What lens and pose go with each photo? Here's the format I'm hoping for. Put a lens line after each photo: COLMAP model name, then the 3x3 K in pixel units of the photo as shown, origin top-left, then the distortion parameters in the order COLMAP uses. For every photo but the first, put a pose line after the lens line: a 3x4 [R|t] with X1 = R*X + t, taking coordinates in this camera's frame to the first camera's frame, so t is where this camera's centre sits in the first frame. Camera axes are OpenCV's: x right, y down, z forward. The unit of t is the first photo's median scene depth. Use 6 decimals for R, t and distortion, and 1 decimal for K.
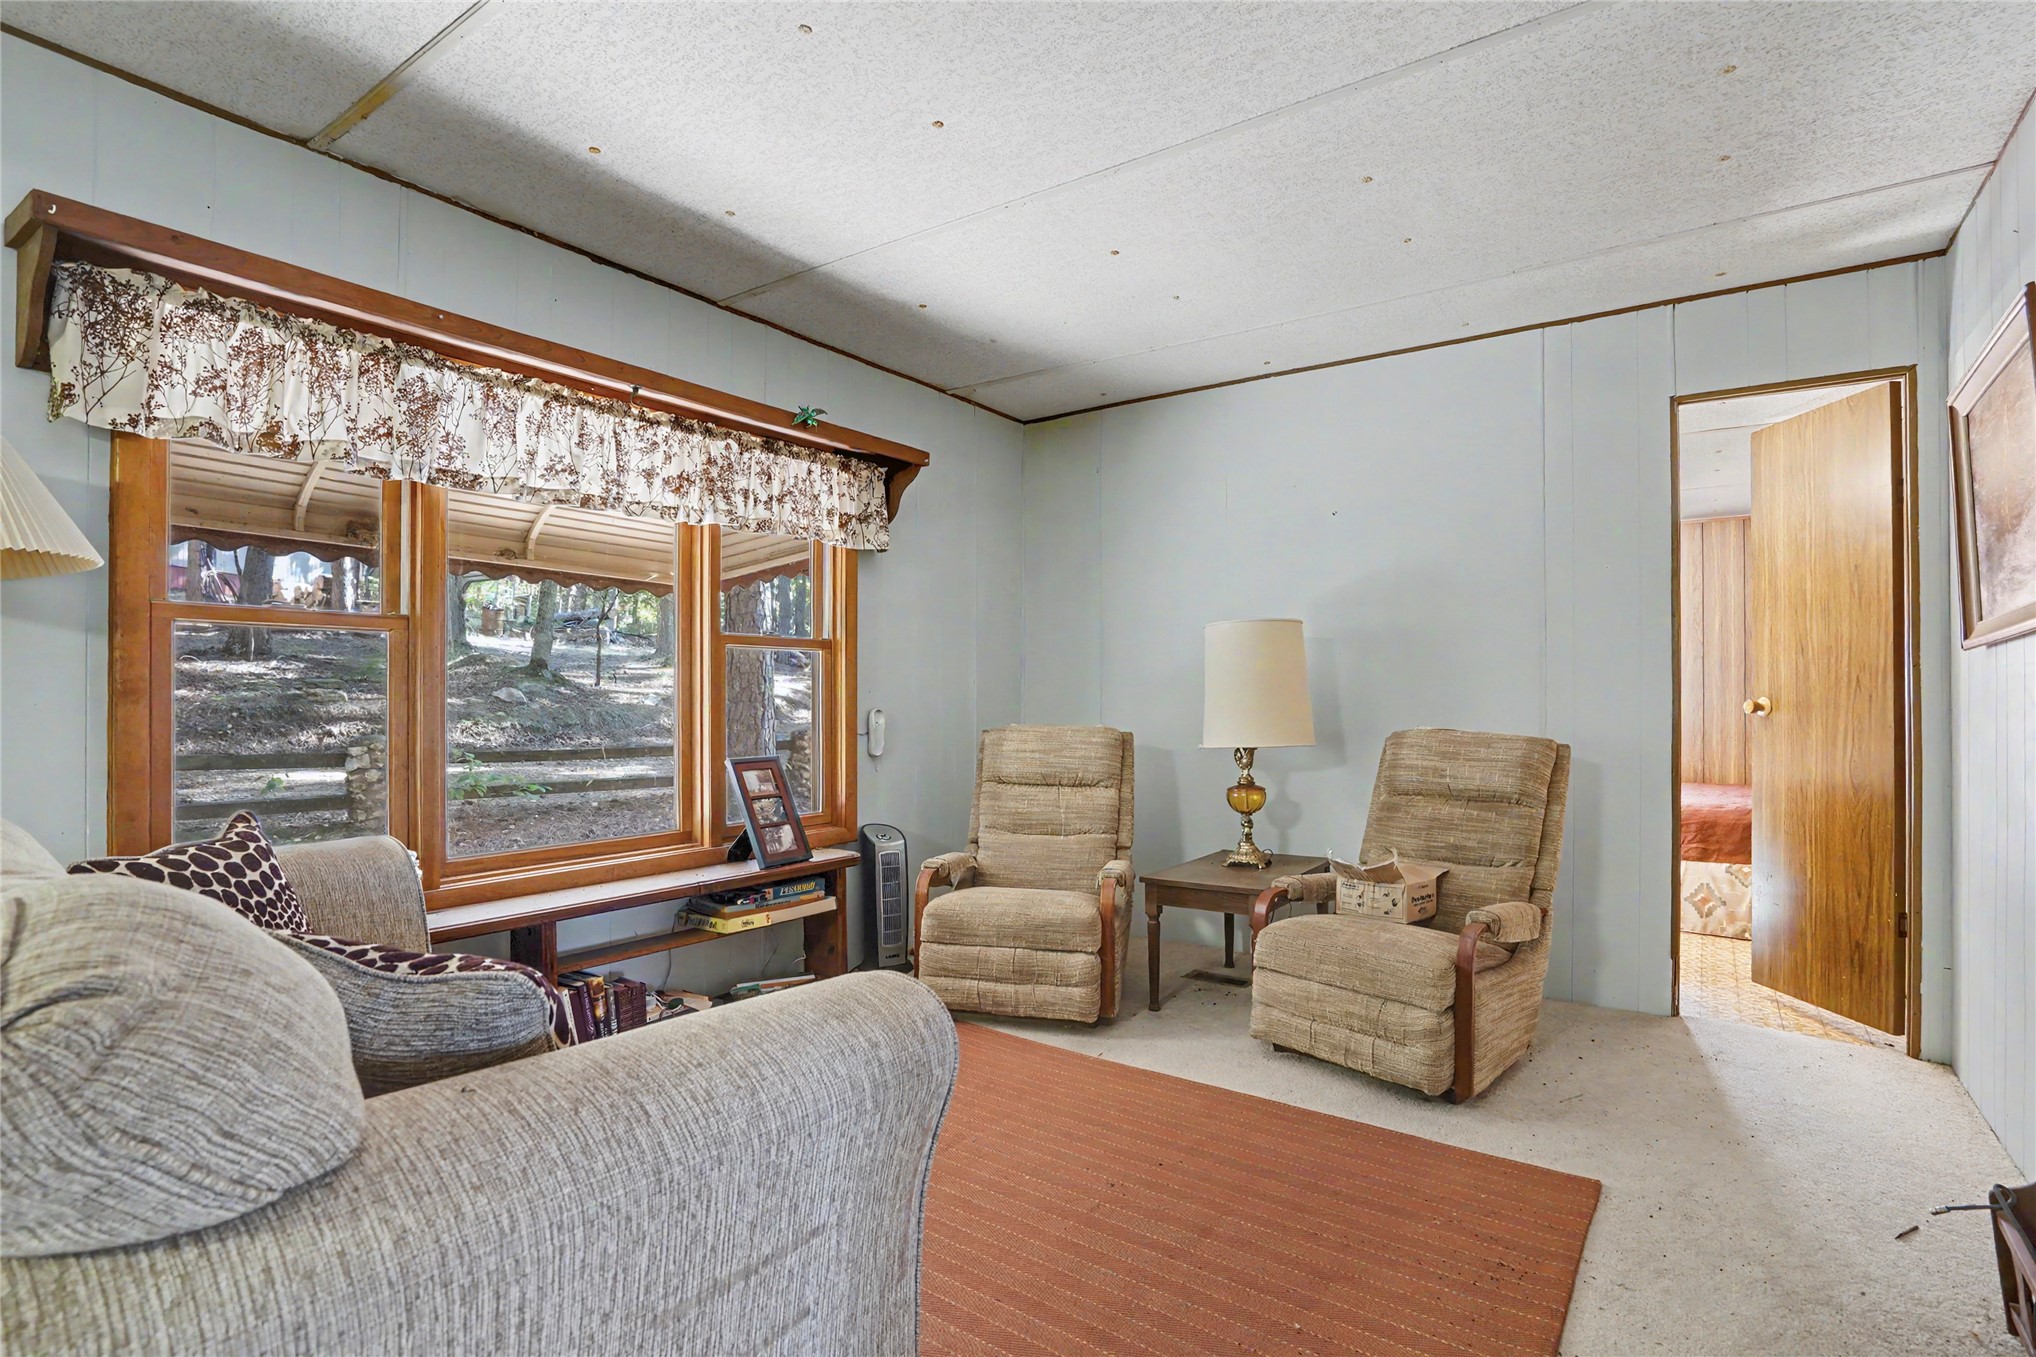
lens RADIAL K [[996.9, 0, 1018.0], [0, 996.9, 678.5], [0, 0, 1]] dist [-0.029680, 0.000666]
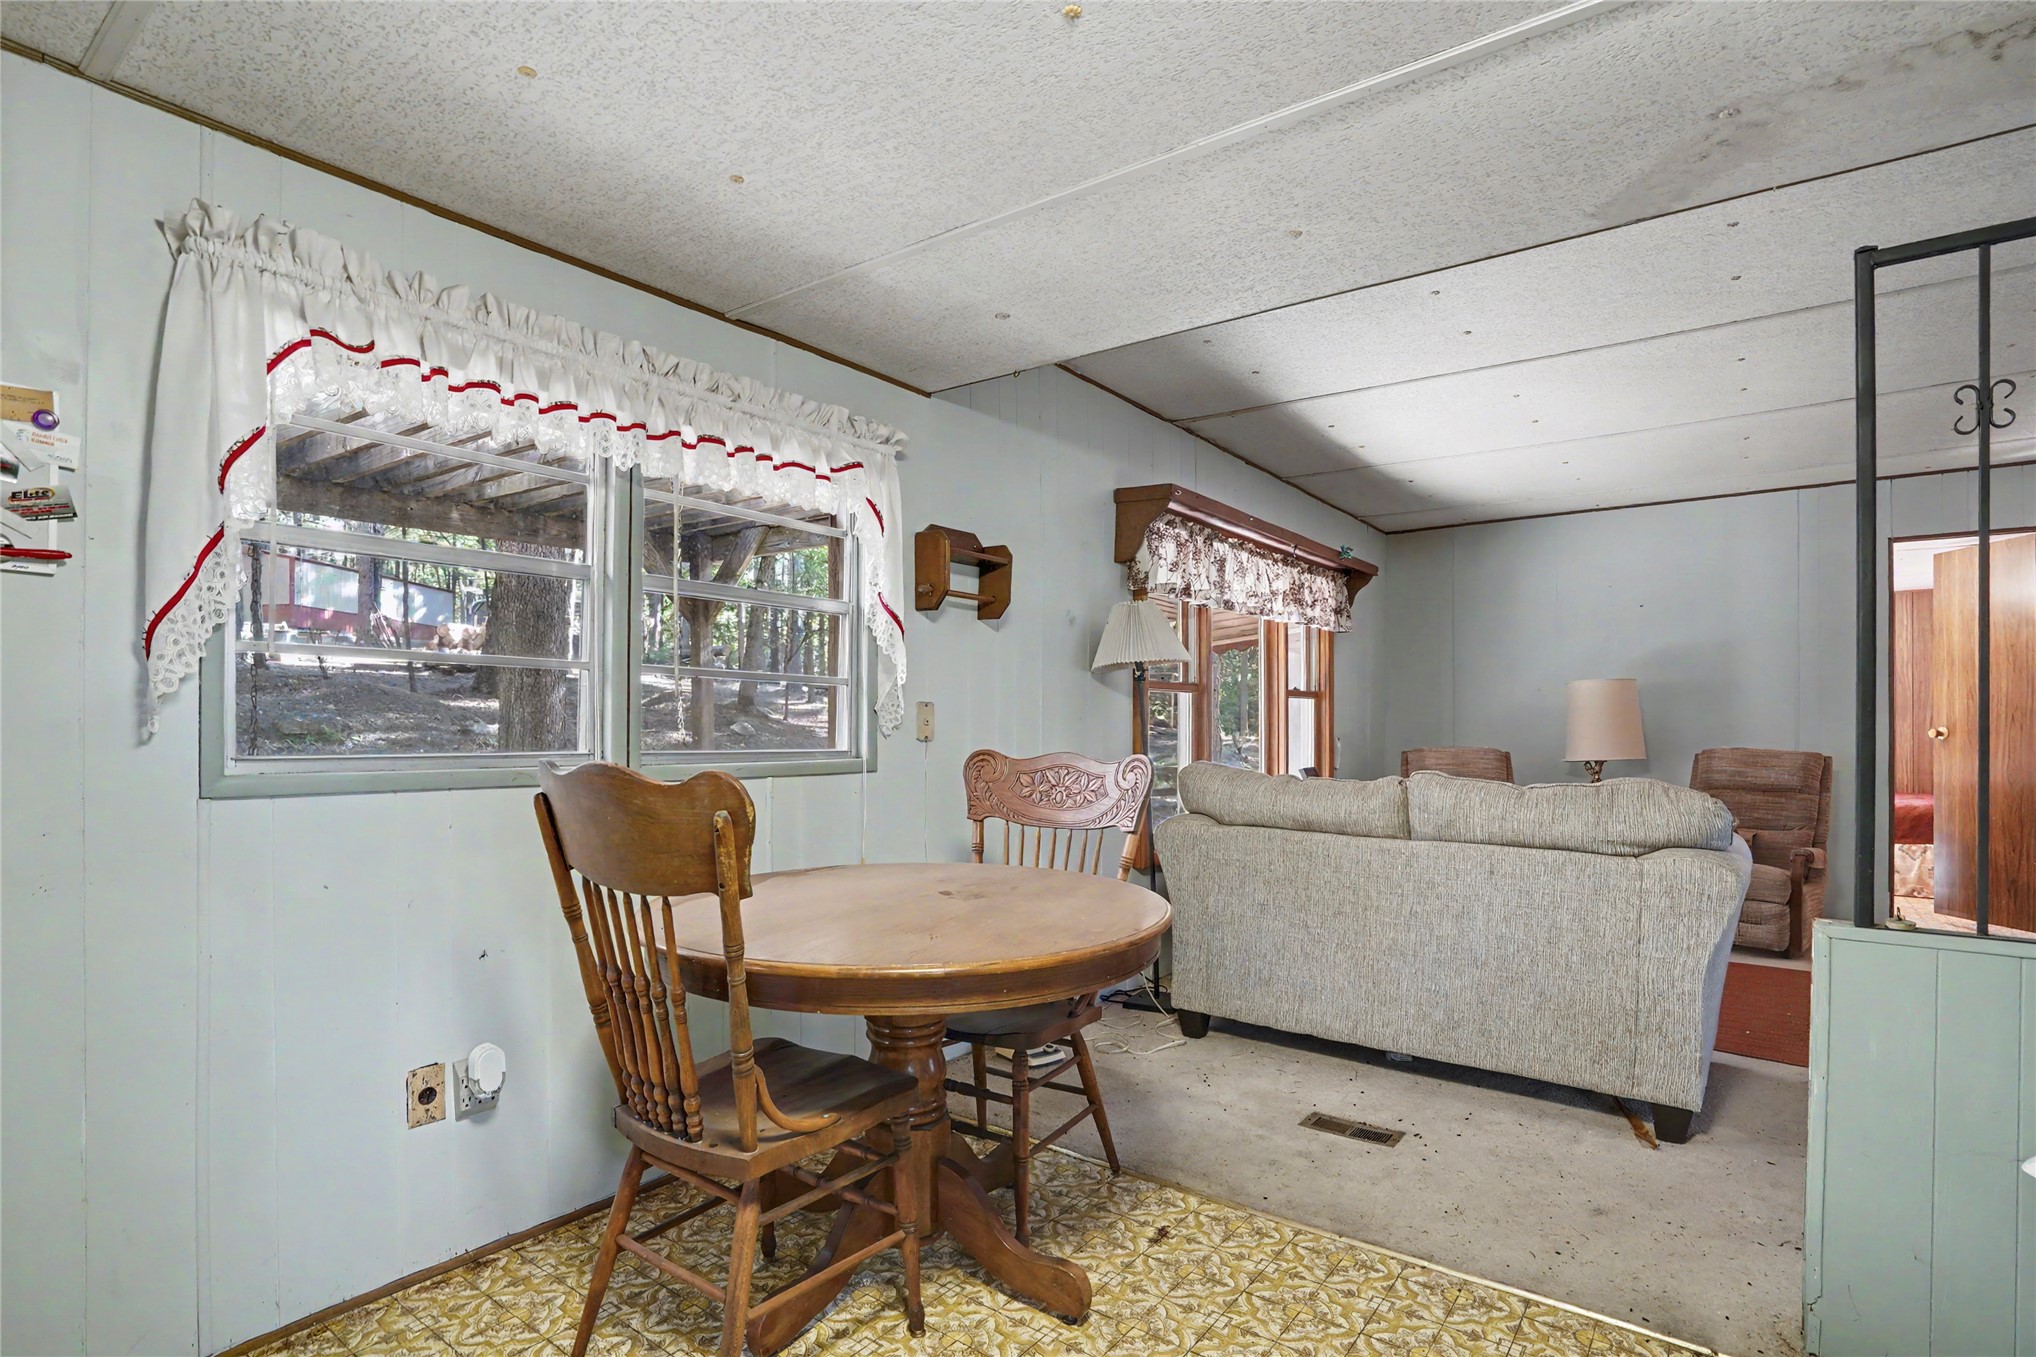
lens RADIAL K [[1020.1, 0, 1059.8], [0, 1020.1, 723.9], [0, 0, 1]] dist [-0.001069, -0.000364]
pose [[0.999960, -0.003835, 0.008079, -0.684582], [0.003754, 0.999943, 0.009958, -0.007902], [-0.008117, -0.009928, 0.999918, -0.632295]]
